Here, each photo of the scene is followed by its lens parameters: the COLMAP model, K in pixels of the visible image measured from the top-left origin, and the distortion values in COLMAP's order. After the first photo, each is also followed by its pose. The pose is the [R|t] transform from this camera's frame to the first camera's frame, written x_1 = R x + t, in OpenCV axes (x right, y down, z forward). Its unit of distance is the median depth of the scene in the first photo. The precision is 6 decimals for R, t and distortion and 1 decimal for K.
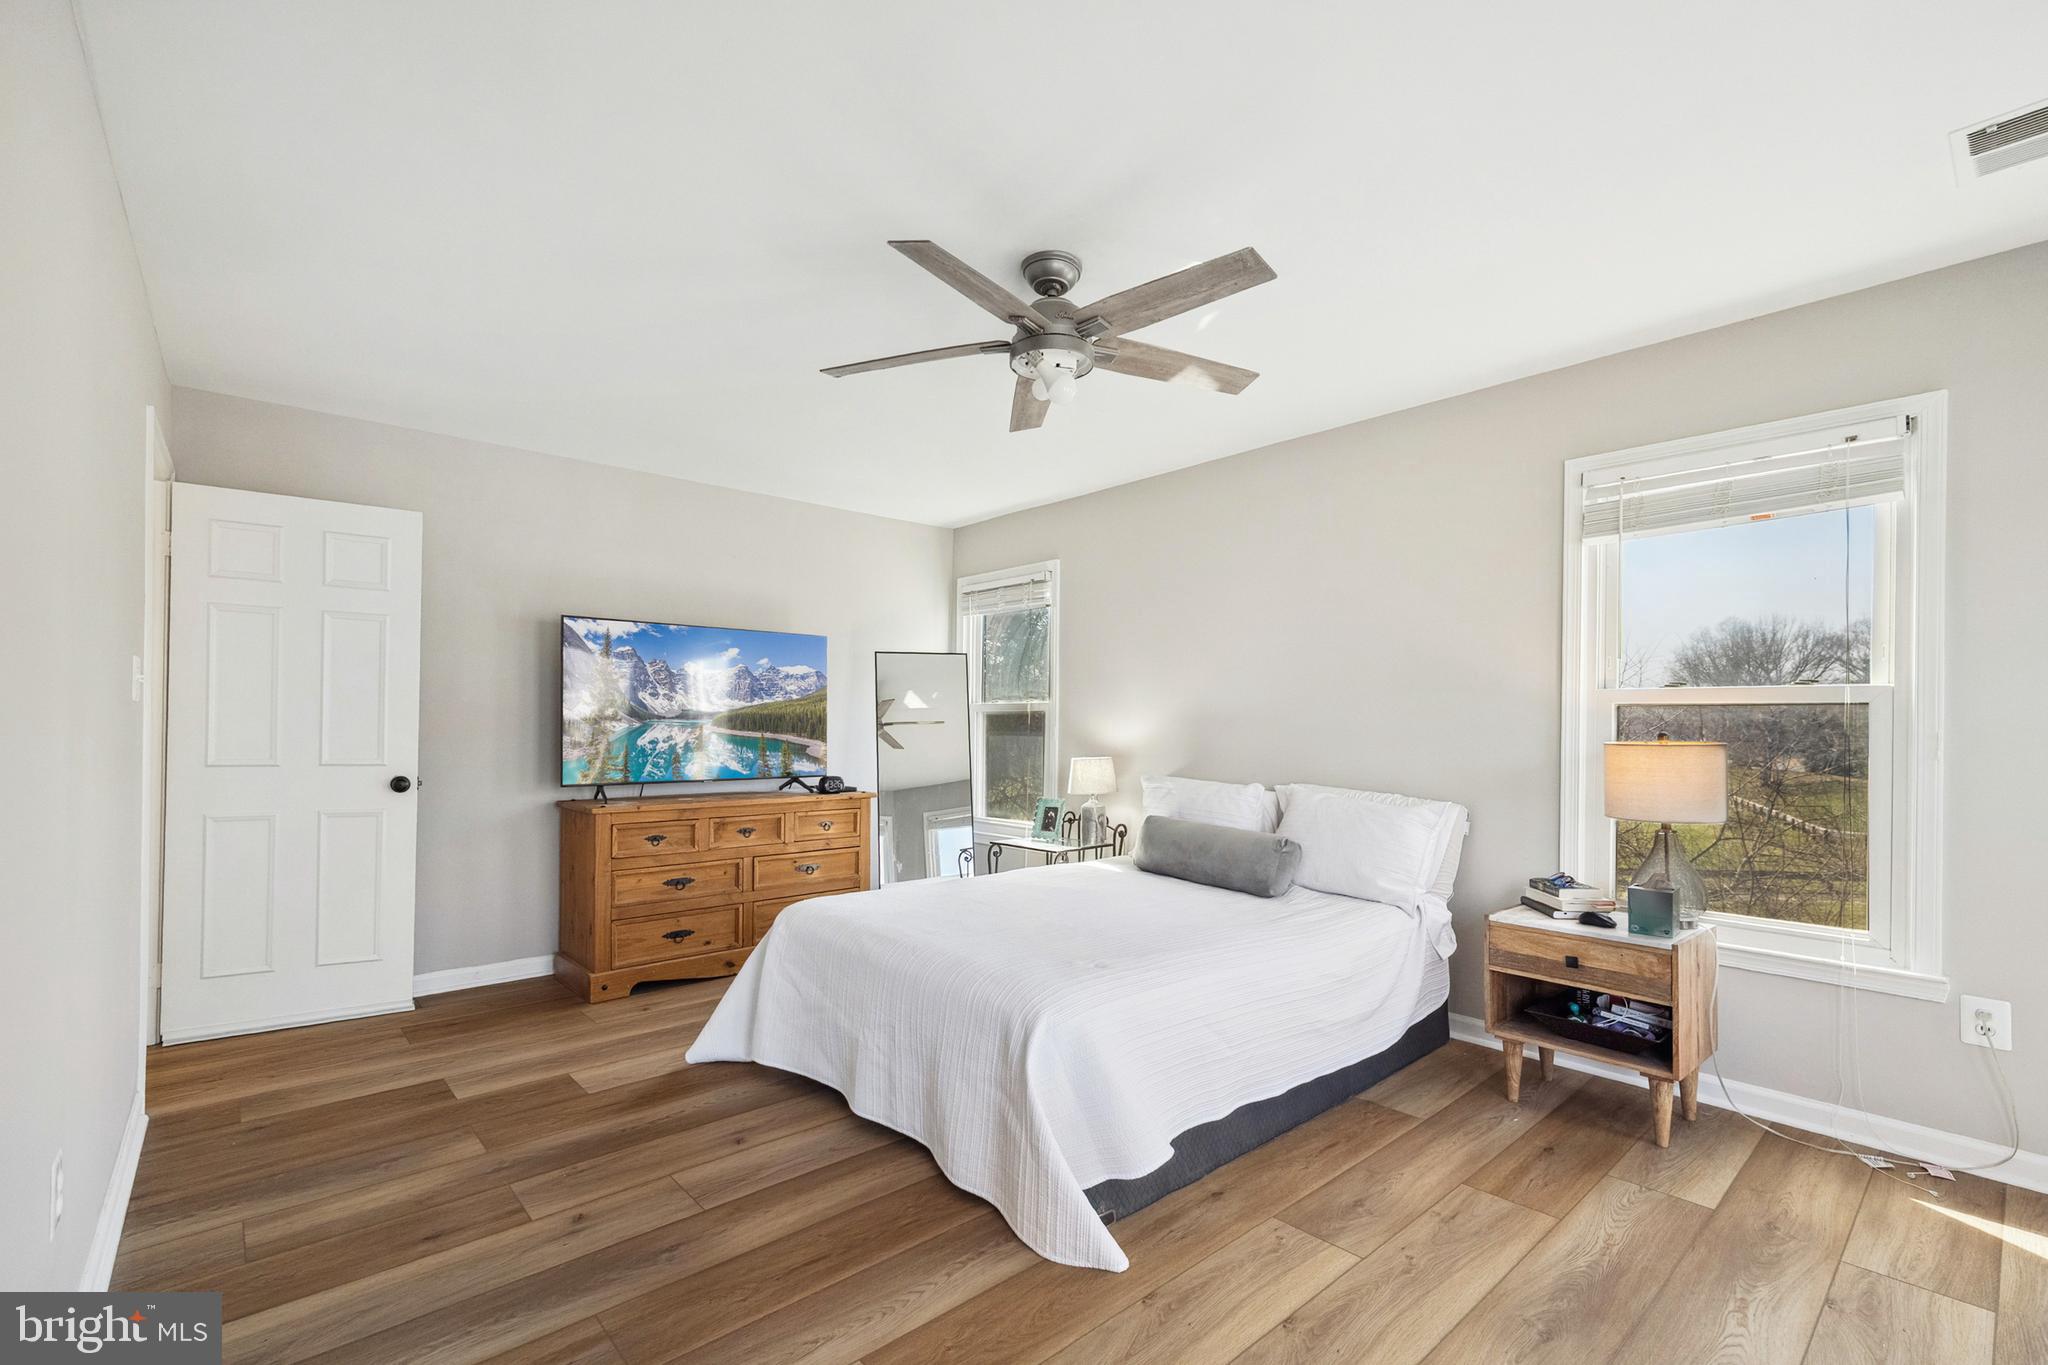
lens RADIAL K [[902.0, 0, 1012.3], [0, 902.0, 724.6], [0, 0, 1]] dist [-0.000698, -0.000226]
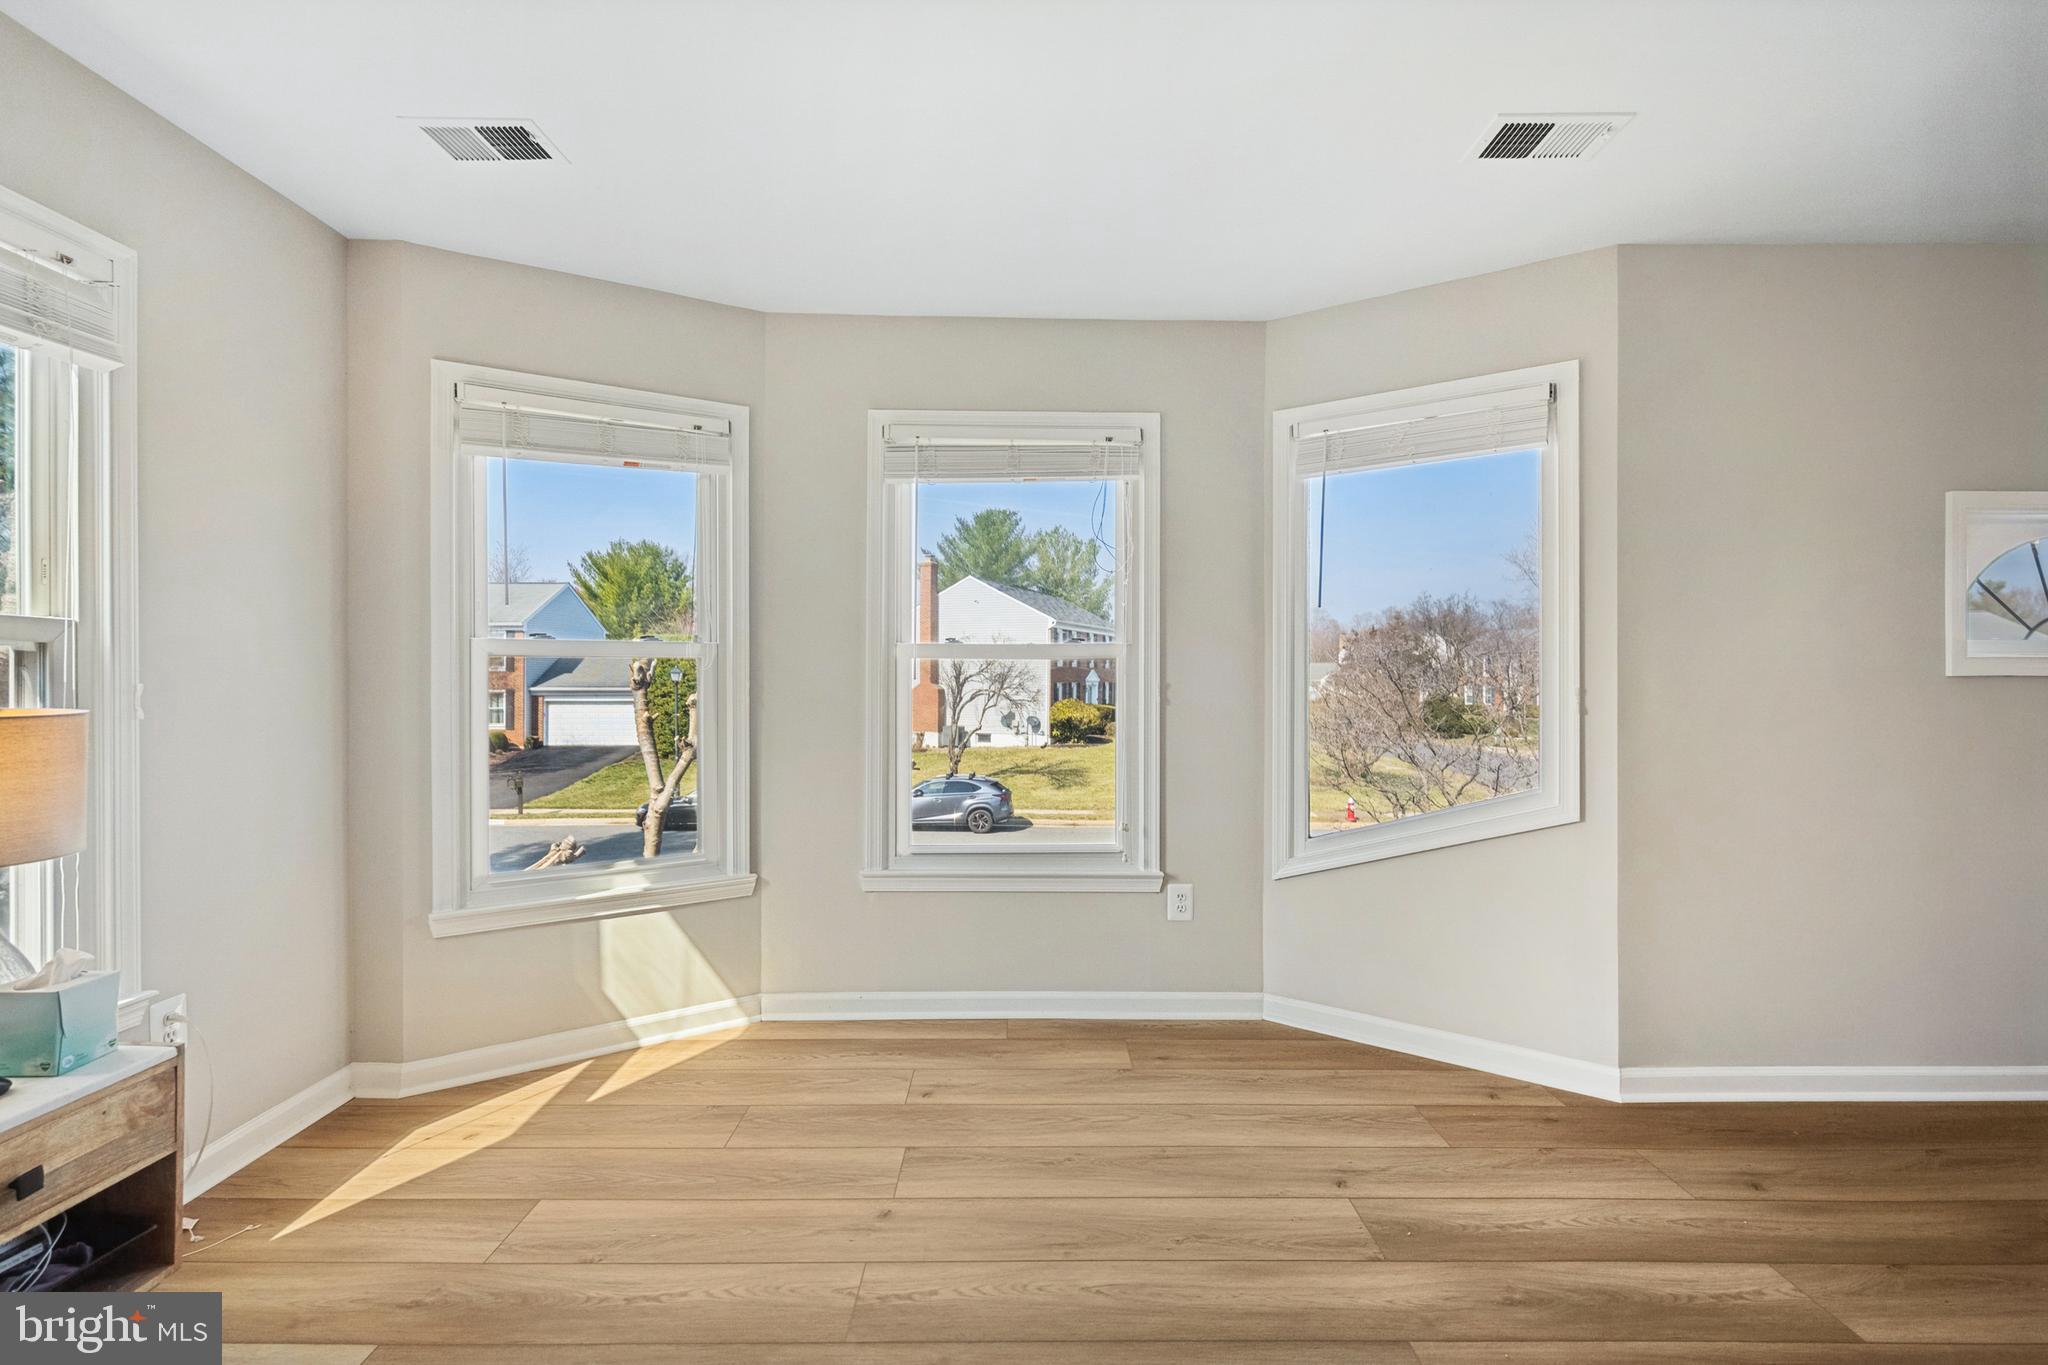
lens RADIAL K [[932.7, 0, 1023.3], [0, 932.7, 679.7], [0, 0, 1]] dist [-0.001776, -0.001245]
pose [[-0.753600, -0.010891, 0.657243, -0.094084], [-0.010349, 0.999935, 0.004703, -0.008530], [-0.657252, -0.003258, -0.753664, 1.096691]]
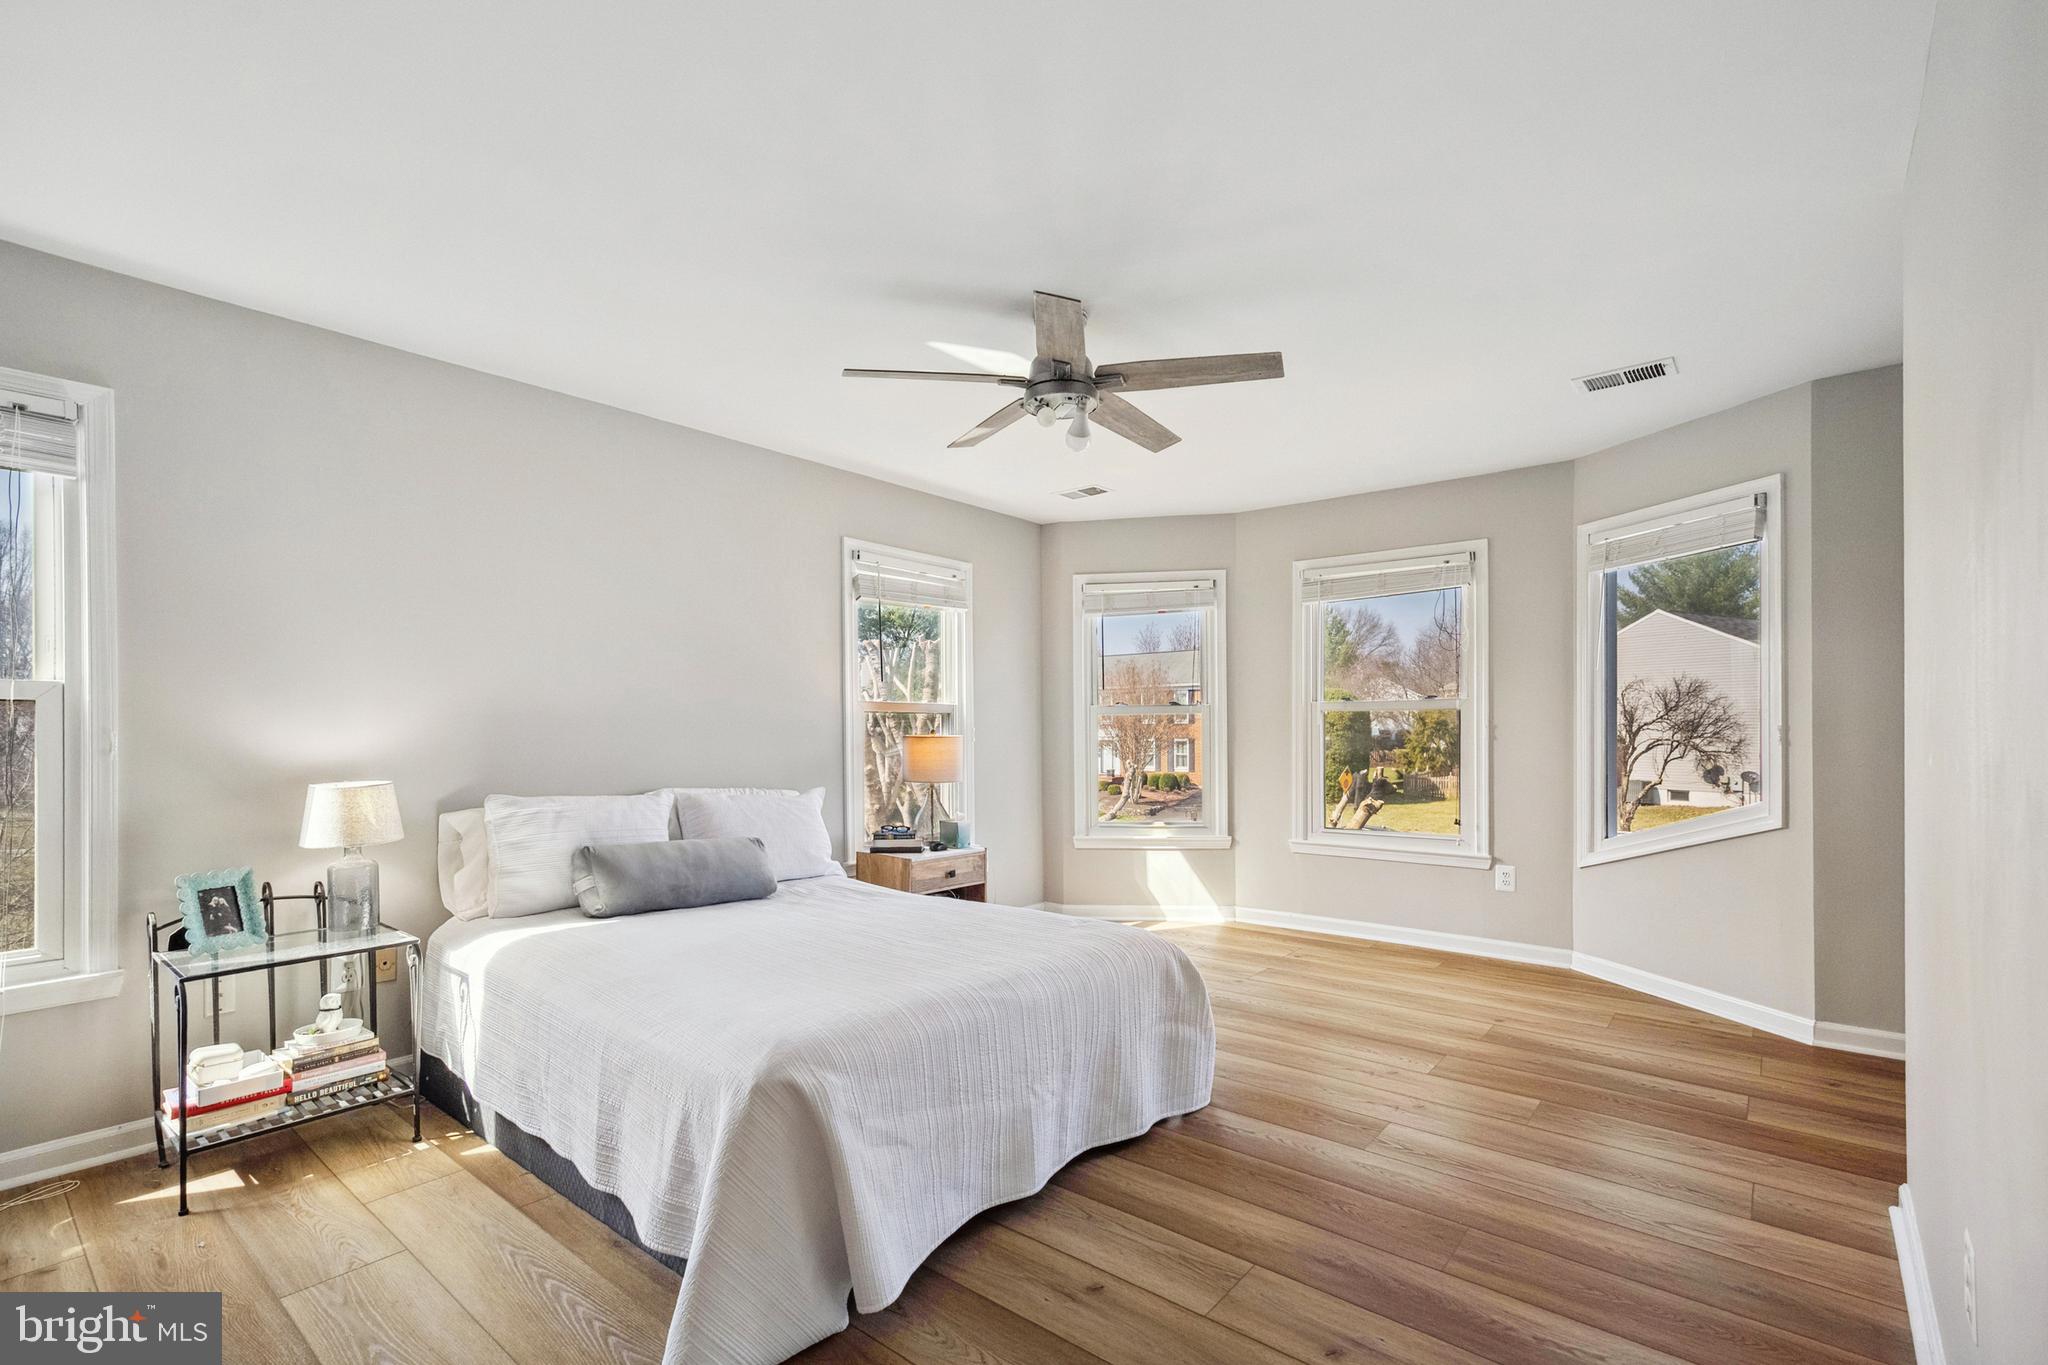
lens RADIAL K [[916.0, 0, 1024.3], [0, 916.0, 731.3], [0, 0, 1]] dist [0.000644, 0.000096]
pose [[-0.156898, -0.009579, 0.987568, -1.061243], [-0.000455, 0.999954, 0.009627, -0.004400], [-0.987615, 0.001061, -0.156895, 1.206374]]
